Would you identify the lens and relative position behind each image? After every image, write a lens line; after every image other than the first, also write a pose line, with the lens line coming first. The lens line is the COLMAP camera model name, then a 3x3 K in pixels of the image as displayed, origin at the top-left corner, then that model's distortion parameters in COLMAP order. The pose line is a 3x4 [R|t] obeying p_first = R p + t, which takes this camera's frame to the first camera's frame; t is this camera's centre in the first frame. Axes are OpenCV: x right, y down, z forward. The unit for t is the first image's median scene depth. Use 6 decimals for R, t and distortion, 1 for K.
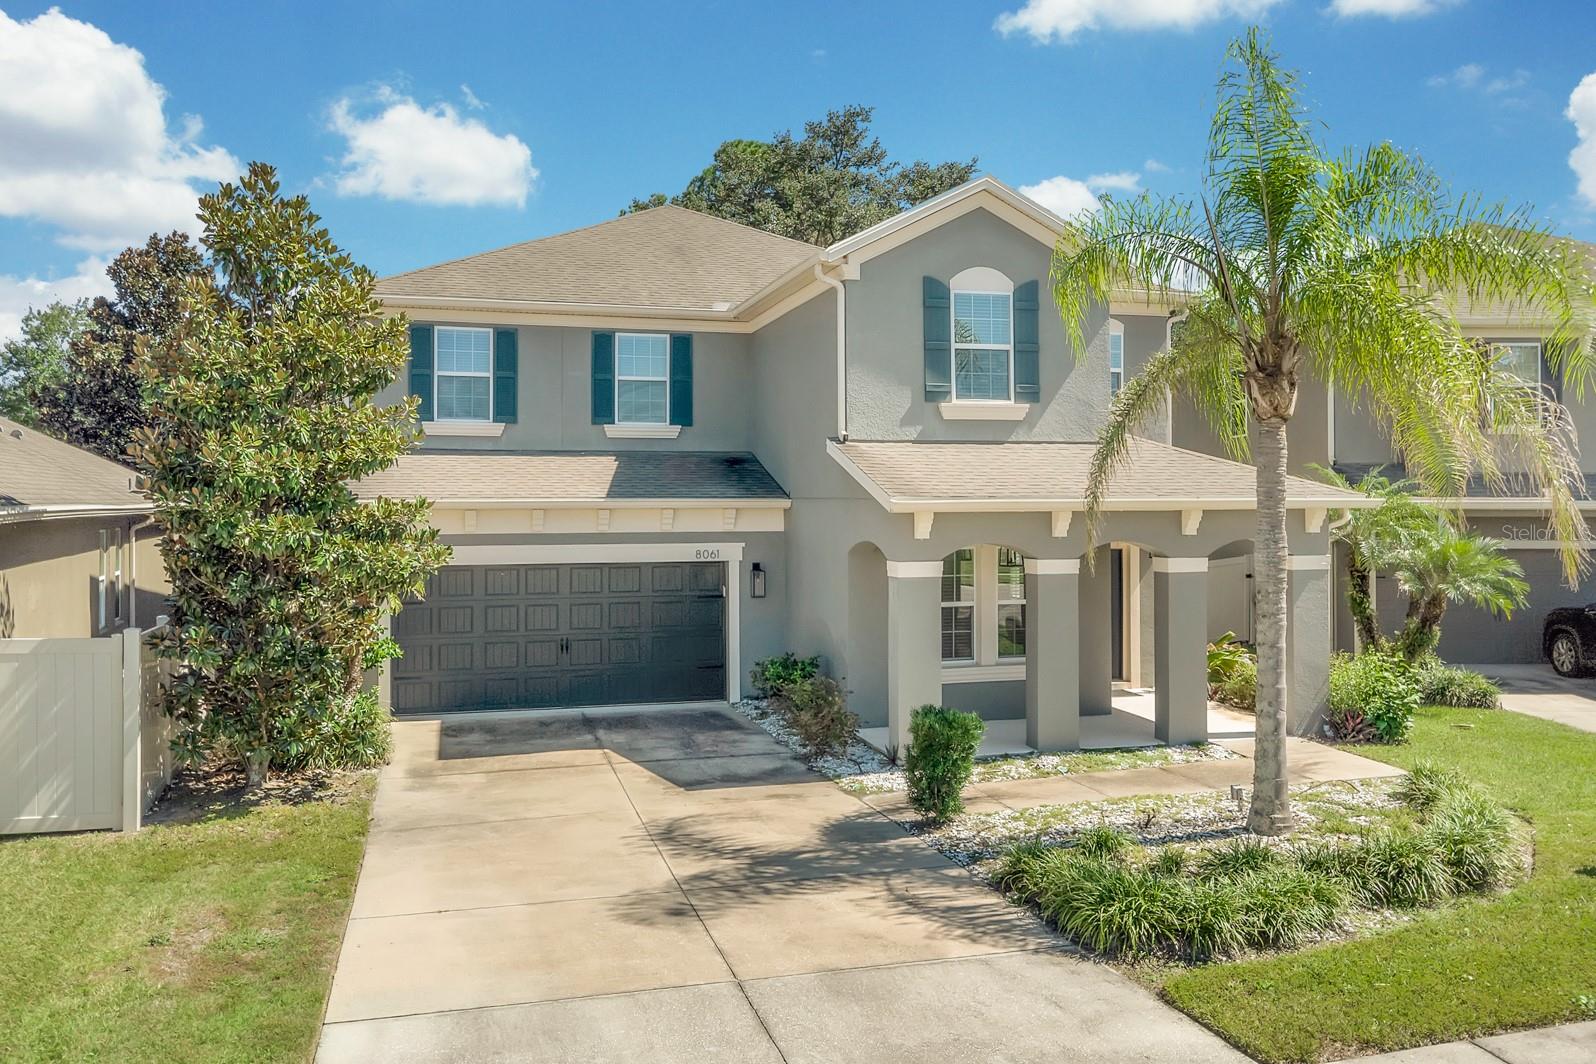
lens RADIAL K [[1161.1, 0, 793.1], [0, 1161.1, 503.0], [0, 0, 1]] dist [0.031878, -0.002514]
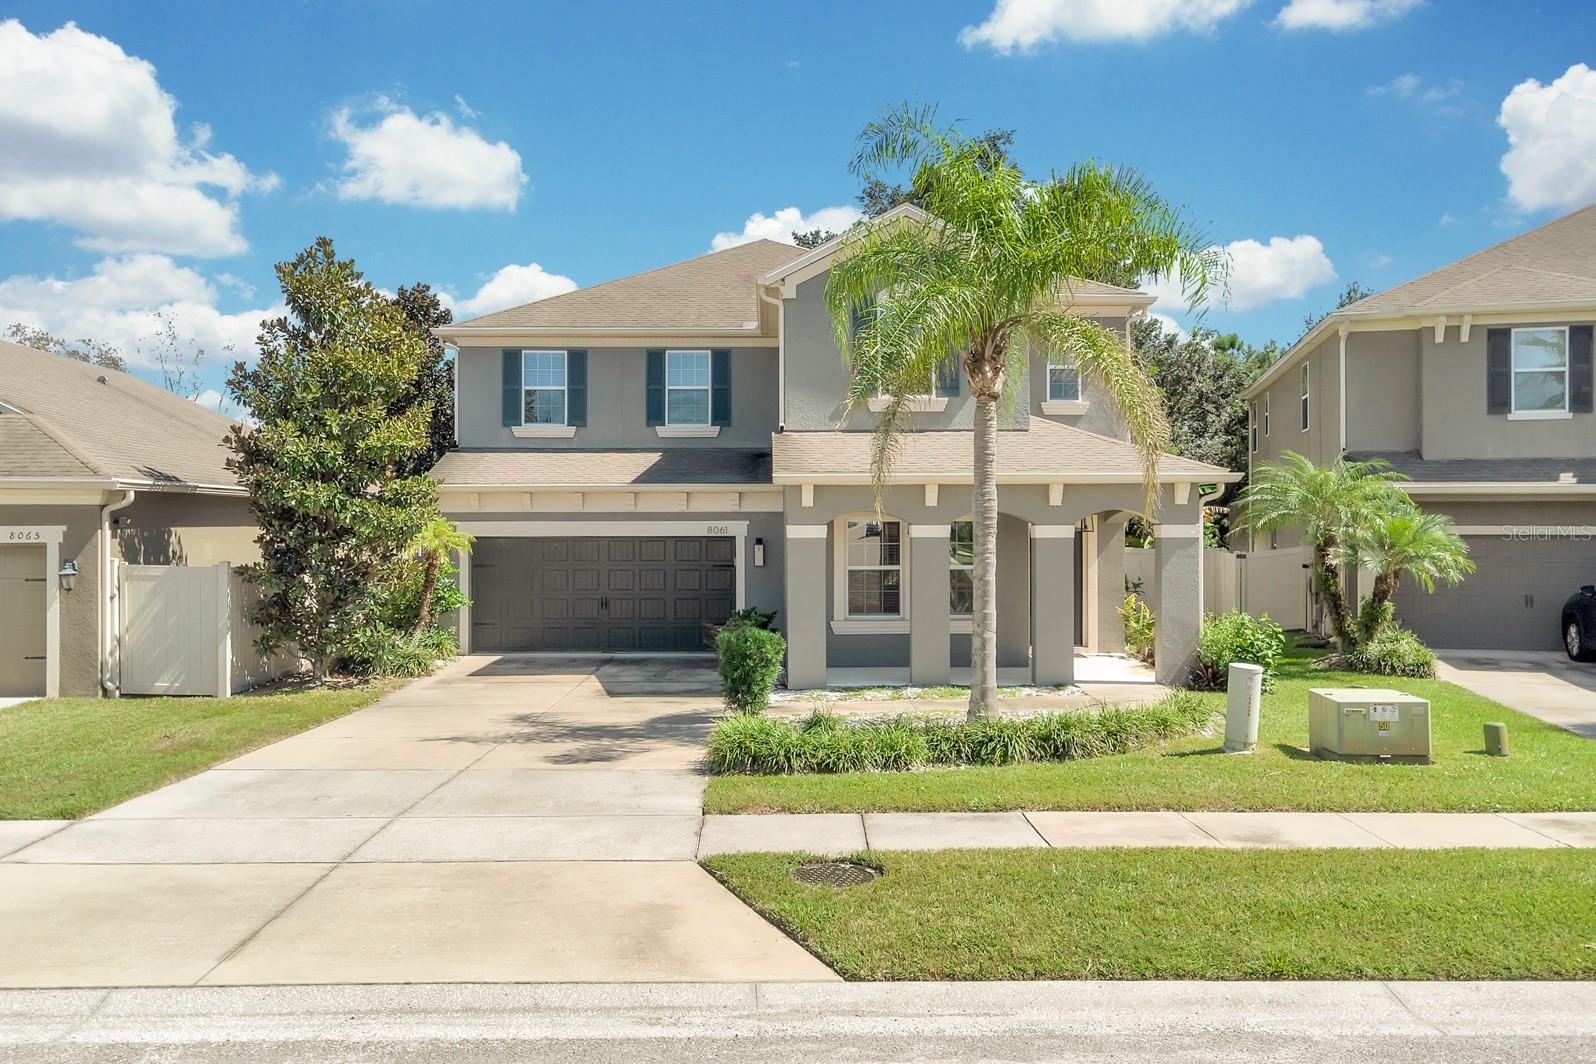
lens RADIAL K [[1161.1, 0, 793.1], [0, 1161.1, 503.0], [0, 0, 1]] dist [0.031878, -0.002514]
pose [[0.967495, -0.003693, -0.252861, 0.301589], [-0.000536, 0.999861, -0.016653, 0.035142], [0.252888, 0.016247, 0.967359, -0.145955]]
